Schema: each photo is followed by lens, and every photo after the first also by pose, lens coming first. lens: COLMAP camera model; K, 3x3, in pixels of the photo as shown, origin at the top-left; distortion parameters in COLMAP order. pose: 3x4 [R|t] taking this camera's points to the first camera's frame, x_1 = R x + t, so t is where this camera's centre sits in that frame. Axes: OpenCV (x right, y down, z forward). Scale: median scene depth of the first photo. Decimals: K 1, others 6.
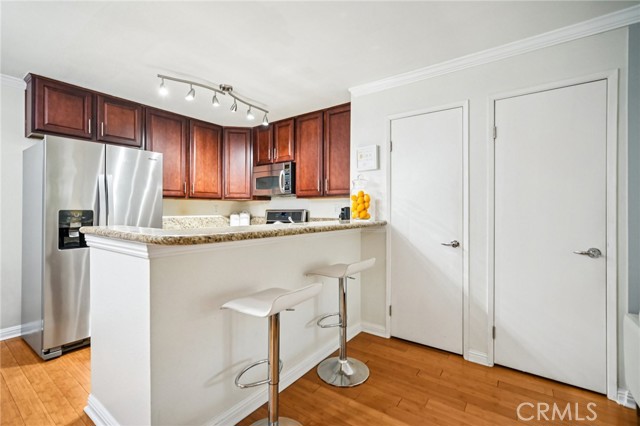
lens RADIAL K [[284.1, 0, 307.0], [0, 284.1, 211.1], [0, 0, 1]] dist [-0.017416, 0.000086]
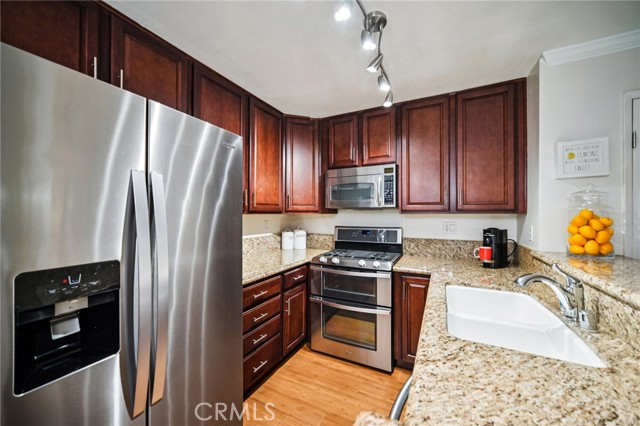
lens RADIAL K [[242.3, 0, 313.4], [0, 242.3, 213.7], [0, 0, 1]] dist [-0.013577, 0.000288]
pose [[0.987832, 0.000396, 0.155527, -0.344833], [-0.000007, 0.999997, -0.002503, -0.041778], [-0.155527, 0.002471, 0.987828, 0.396313]]
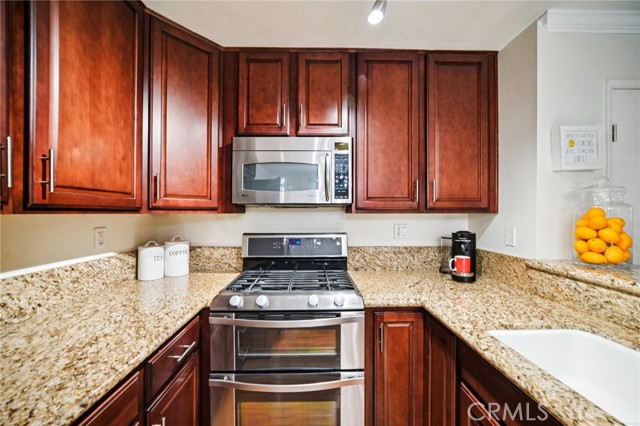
lens RADIAL K [[242.3, 0, 313.4], [0, 242.3, 213.7], [0, 0, 1]] dist [-0.013577, 0.000288]
pose [[0.785914, 0.001051, 0.618335, -0.342676], [0.000504, 0.999997, -0.002341, -0.041568], [-0.618335, 0.002151, 0.785912, 0.682280]]
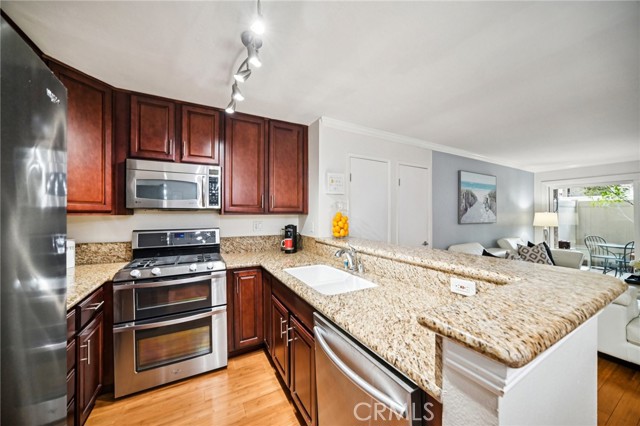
lens RADIAL K [[233.6, 0, 320.3], [0, 233.6, 215.0], [0, 0, 1]] dist [-0.010850, 0.000234]
pose [[0.410016, -0.001791, 0.912077, -0.492076], [0.004644, 0.999989, -0.000124, -0.041150], [-0.912067, 0.004286, 0.410020, 0.474942]]
